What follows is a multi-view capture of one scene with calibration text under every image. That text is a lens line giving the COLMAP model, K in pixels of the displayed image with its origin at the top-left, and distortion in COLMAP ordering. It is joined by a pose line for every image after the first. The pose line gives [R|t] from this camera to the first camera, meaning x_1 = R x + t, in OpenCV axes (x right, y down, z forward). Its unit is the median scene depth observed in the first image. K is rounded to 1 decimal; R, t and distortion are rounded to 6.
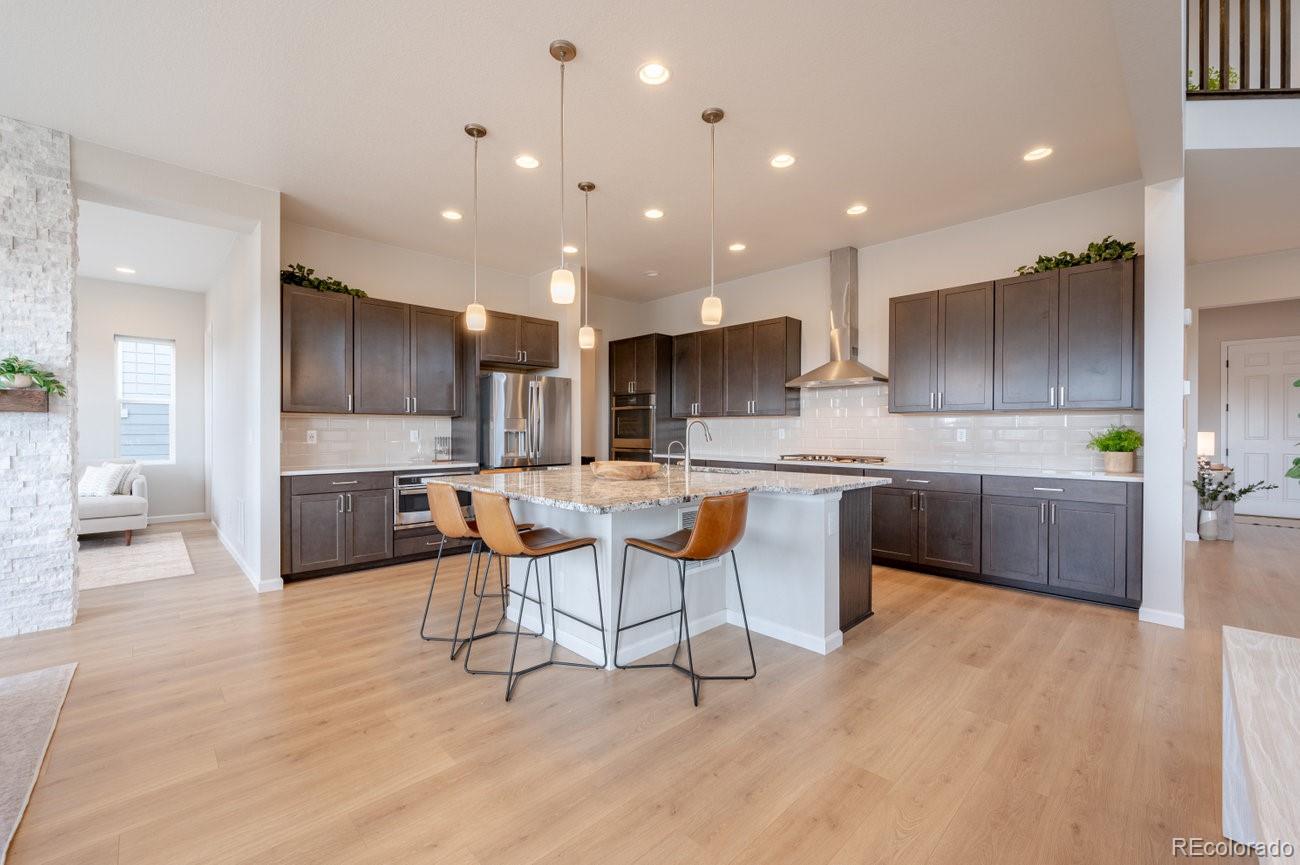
lens RADIAL K [[526.3, 0, 650.0], [0, 526.3, 432.5], [0, 0, 1]] dist [-0.005881, 0.000891]
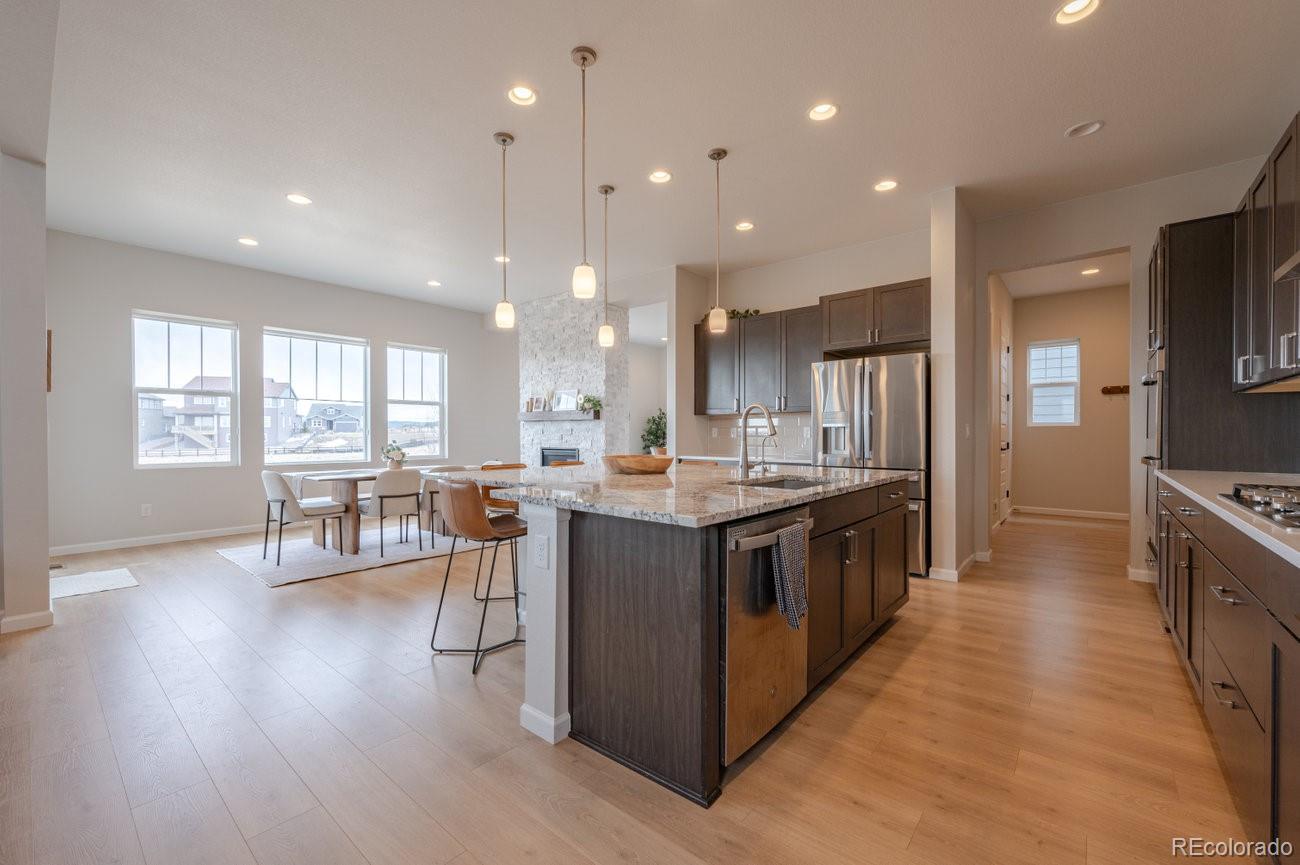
lens RADIAL K [[527.3, 0, 645.9], [0, 527.3, 433.4], [0, 0, 1]] dist [-0.003437, -0.000140]
pose [[0.096981, -0.000456, -0.995286, 0.707663], [-0.002502, 0.999997, -0.000702, 0.012544], [0.995283, 0.002558, 0.096980, 0.726522]]
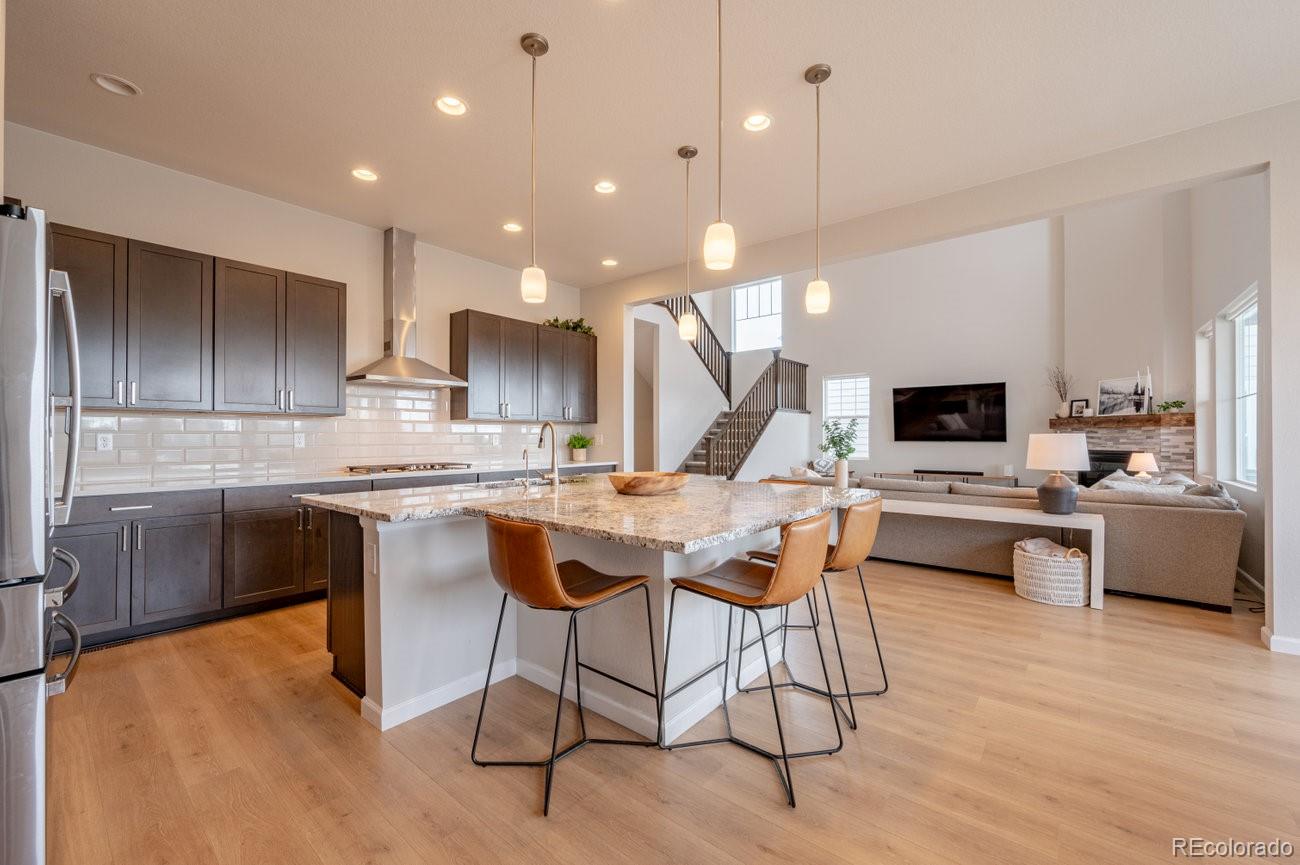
lens RADIAL K [[517.4, 0, 645.6], [0, 517.4, 434.2], [0, 0, 1]] dist [-0.006544, 0.000533]
pose [[-0.101930, 0.004467, 0.994782, -0.679236], [0.003662, 0.999985, -0.004115, -0.001263], [-0.994785, 0.003224, -0.101945, 0.855903]]
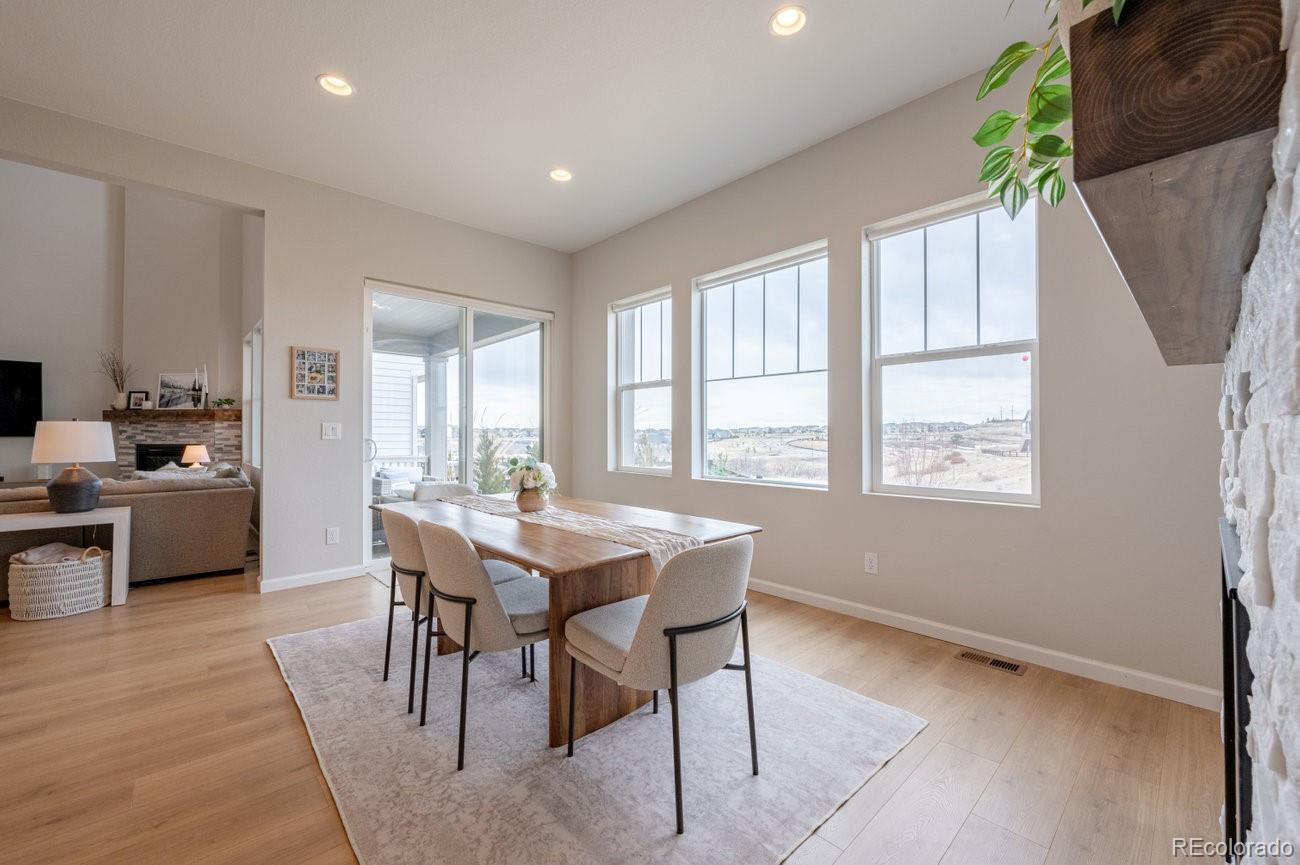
lens RADIAL K [[518.7, 0, 648.6], [0, 518.7, 434.4], [0, 0, 1]] dist [-0.007219, 0.000829]
pose [[-0.999671, -0.000369, 0.025628, -0.762239], [-0.000353, 1.000000, 0.000607, 0.016077], [-0.025628, 0.000598, -0.999671, 0.819411]]
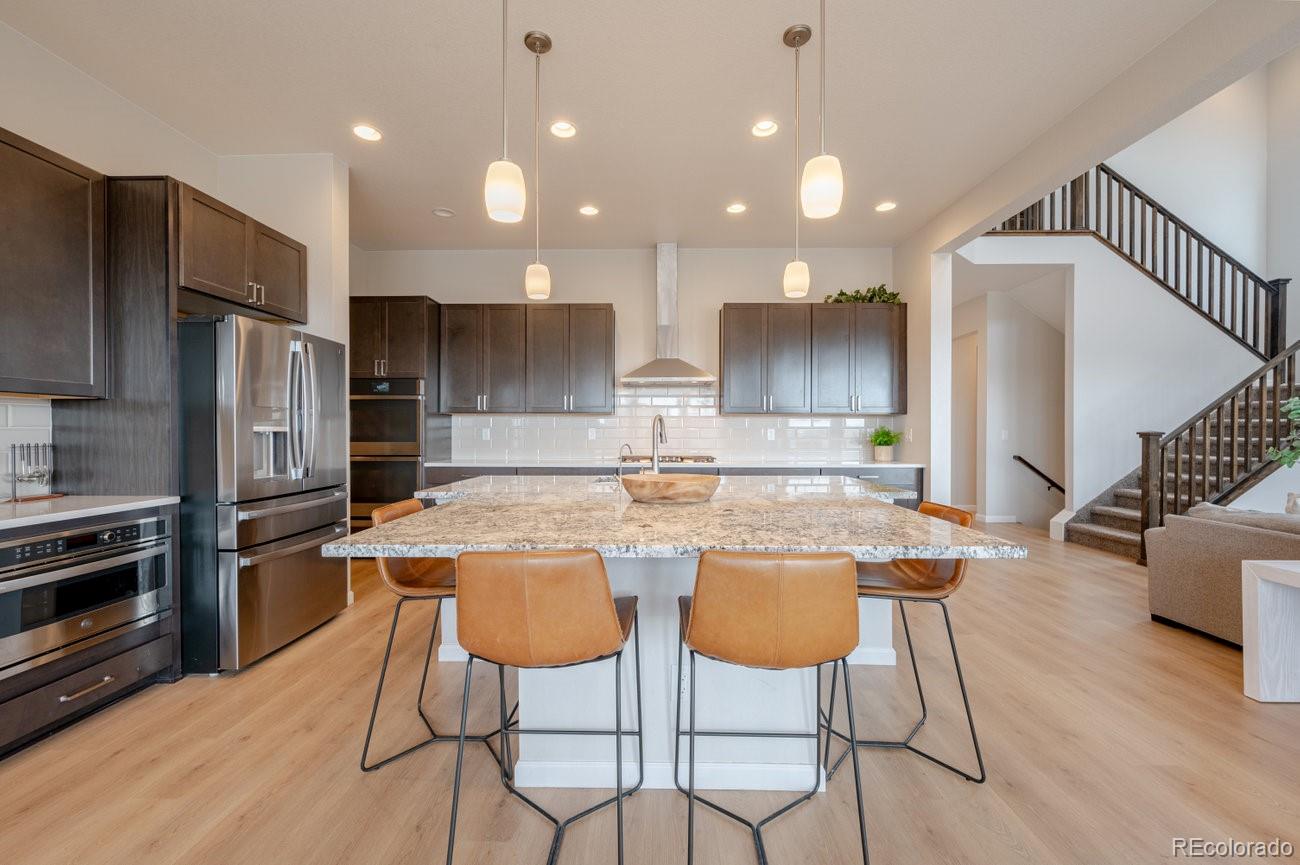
lens RADIAL K [[520.6, 0, 647.3], [0, 520.6, 433.4], [0, 0, 1]] dist [-0.007679, 0.000017]
pose [[0.711506, -0.003178, 0.702673, -0.426194], [0.002299, 0.999995, 0.002195, -0.000158], [-0.702676, 0.000053, 0.711510, 0.424884]]
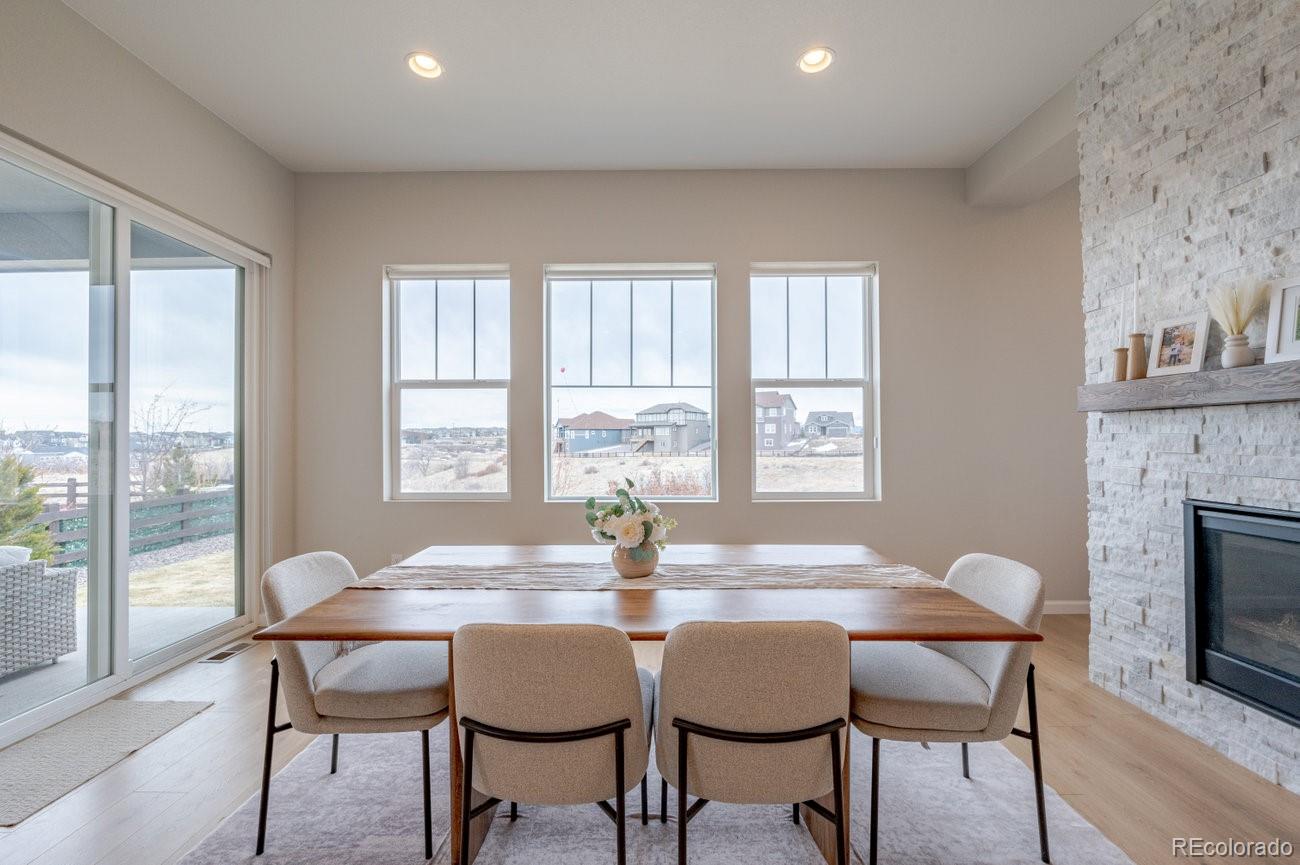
lens RADIAL K [[518.7, 0, 648.6], [0, 518.7, 434.4], [0, 0, 1]] dist [-0.007219, 0.000829]
pose [[-0.701177, -0.003932, -0.712977, -0.346611], [0.001542, 0.999974, -0.007032, -0.000627], [0.712986, -0.006030, -0.701153, 0.530654]]
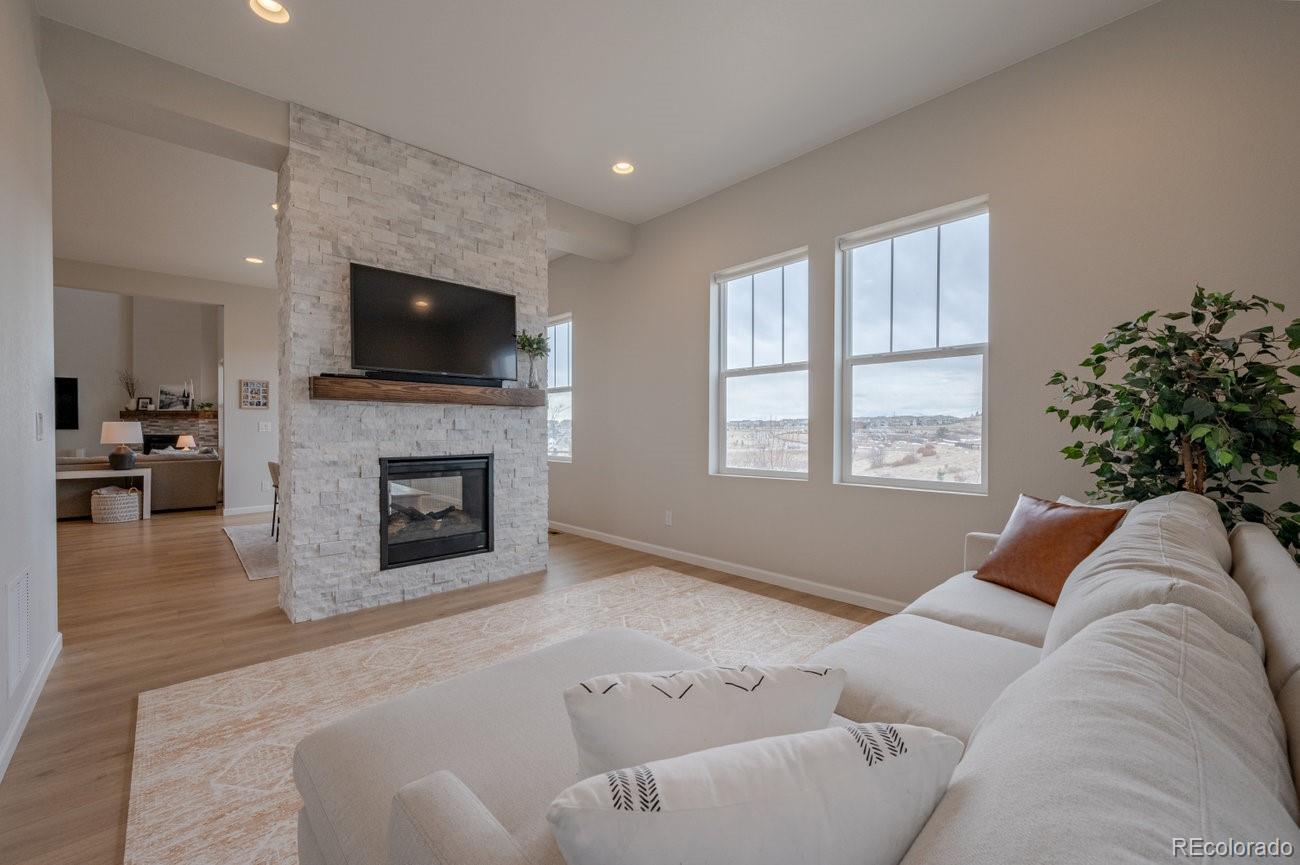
lens RADIAL K [[517.4, 0, 645.6], [0, 517.4, 434.2], [0, 0, 1]] dist [-0.006544, 0.000533]
pose [[-0.999917, -0.003719, 0.012315, -1.391780], [-0.003568, 0.999918, 0.012270, 0.010025], [-0.012359, 0.012225, -0.999849, 1.519985]]
